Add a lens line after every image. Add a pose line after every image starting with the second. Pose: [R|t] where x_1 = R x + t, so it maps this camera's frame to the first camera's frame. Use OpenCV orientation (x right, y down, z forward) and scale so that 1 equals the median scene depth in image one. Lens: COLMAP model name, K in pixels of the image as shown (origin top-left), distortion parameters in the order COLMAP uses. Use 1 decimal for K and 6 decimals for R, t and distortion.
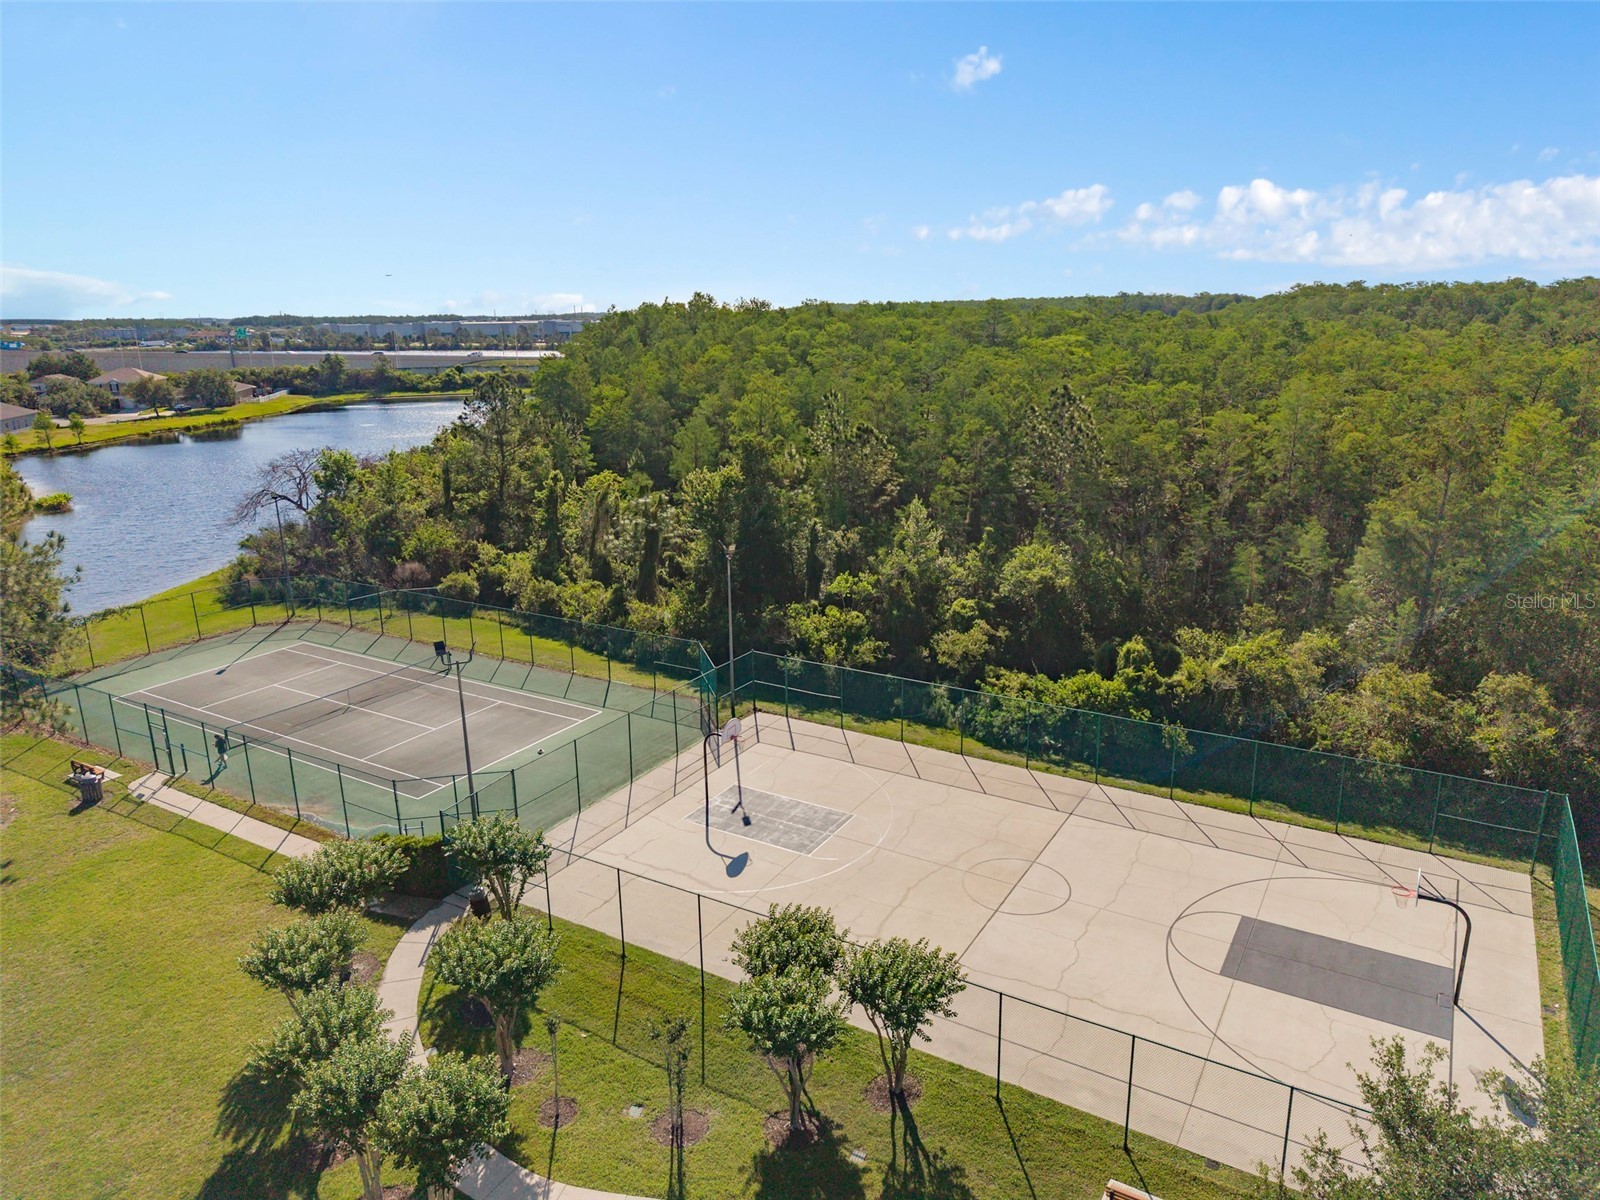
lens RADIAL K [[1073.9, 0, 800.0], [0, 1073.9, 600.0], [0, 0, 1]] dist [0.015731, -0.000301]
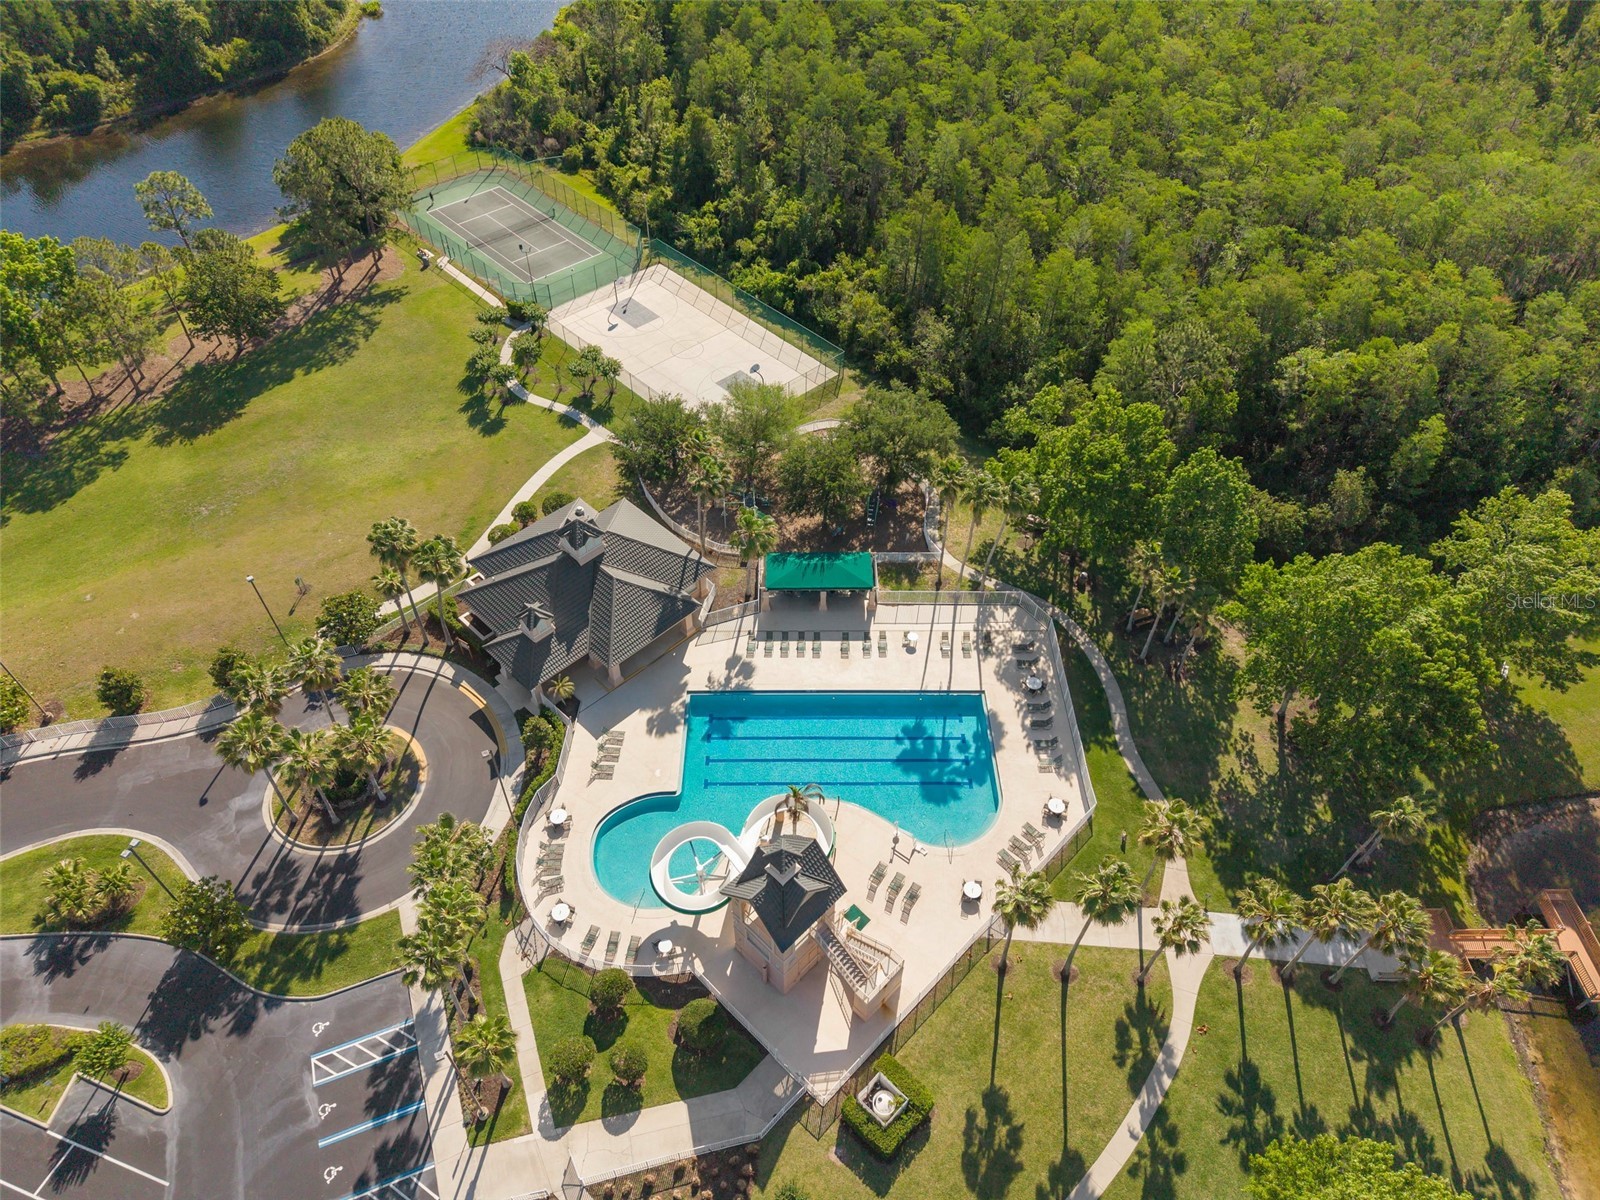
lens RADIAL K [[1079.7, 0, 800.0], [0, 1079.7, 600.0], [0, 0, 1]] dist [0.023261, 0.000651]
pose [[0.962011, 0.212253, -0.171710, 0.963149], [-0.092491, 0.845130, 0.526498, -0.651915], [0.256868, -0.490615, 0.832656, -1.546521]]
